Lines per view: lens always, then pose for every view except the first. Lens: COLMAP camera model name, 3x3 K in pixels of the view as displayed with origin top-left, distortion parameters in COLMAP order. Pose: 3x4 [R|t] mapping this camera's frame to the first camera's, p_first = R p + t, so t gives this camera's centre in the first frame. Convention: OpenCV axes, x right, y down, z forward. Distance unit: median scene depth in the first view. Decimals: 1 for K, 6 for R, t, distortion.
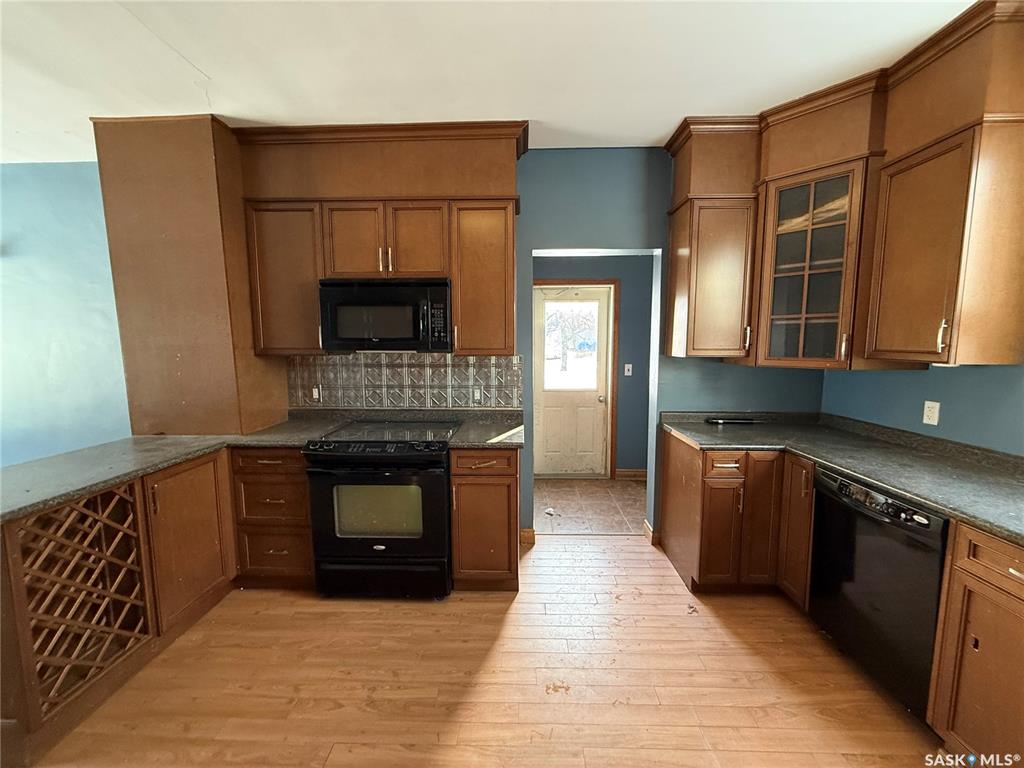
lens RADIAL K [[408.1, 0, 508.7], [0, 408.1, 385.1], [0, 0, 1]] dist [0.001135, -0.000210]
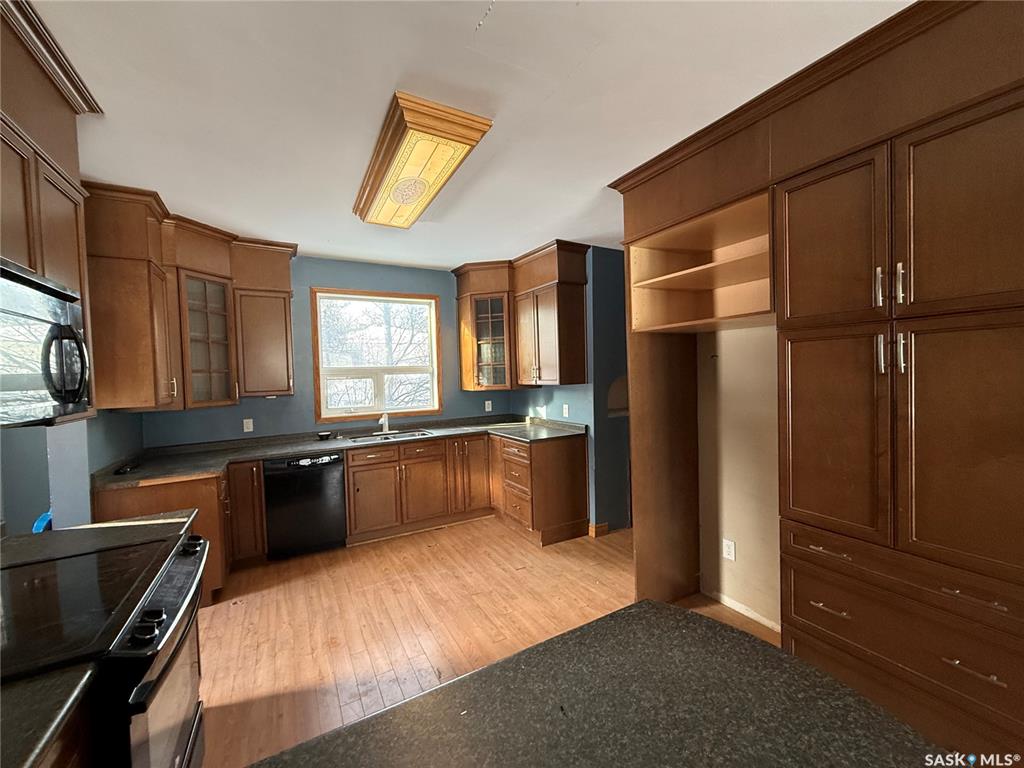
lens RADIAL K [[408.1, 0, 508.0], [0, 408.1, 386.6], [0, 0, 1]] dist [0.001135, -0.000210]
pose [[-0.510979, -0.006490, 0.859569, -1.125195], [0.124813, 0.988814, 0.081662, -0.107515], [-0.850483, 0.149013, -0.504453, 0.904718]]
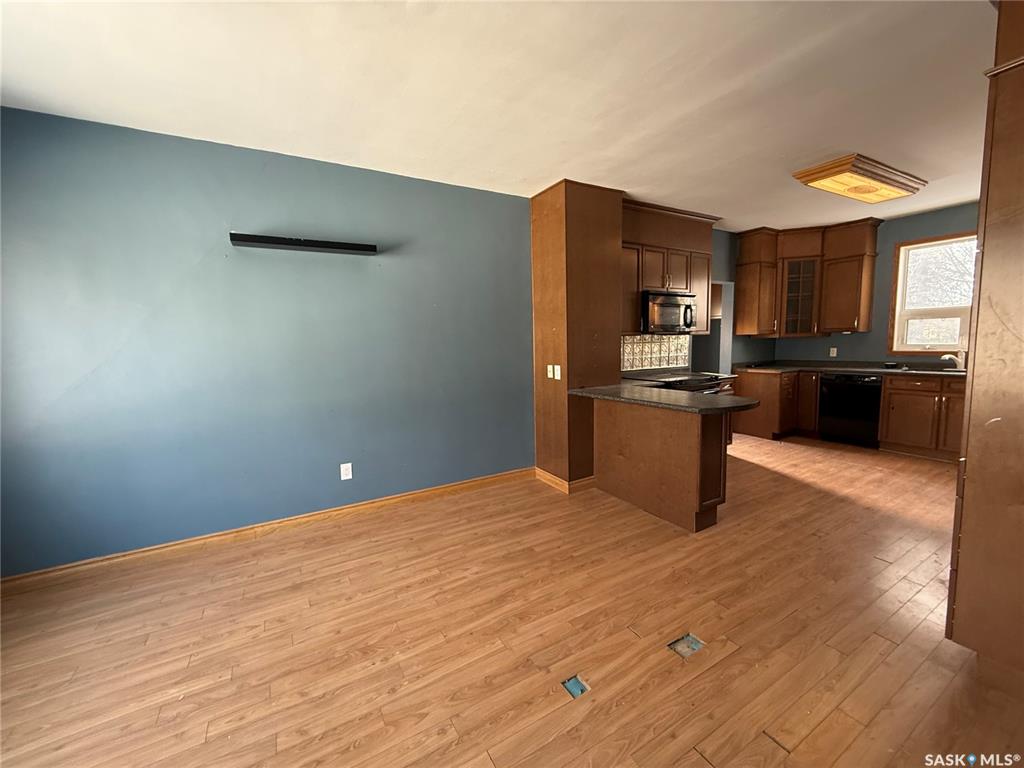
lens RADIAL K [[408.1, 0, 512.2], [0, 408.1, 383.3], [0, 0, 1]] dist [0.001135, -0.000210]
pose [[0.849297, -0.072016, 0.522981, -2.182409], [0.078315, 0.996878, 0.010092, 0.080951], [-0.522074, 0.032386, 0.852285, -0.182684]]
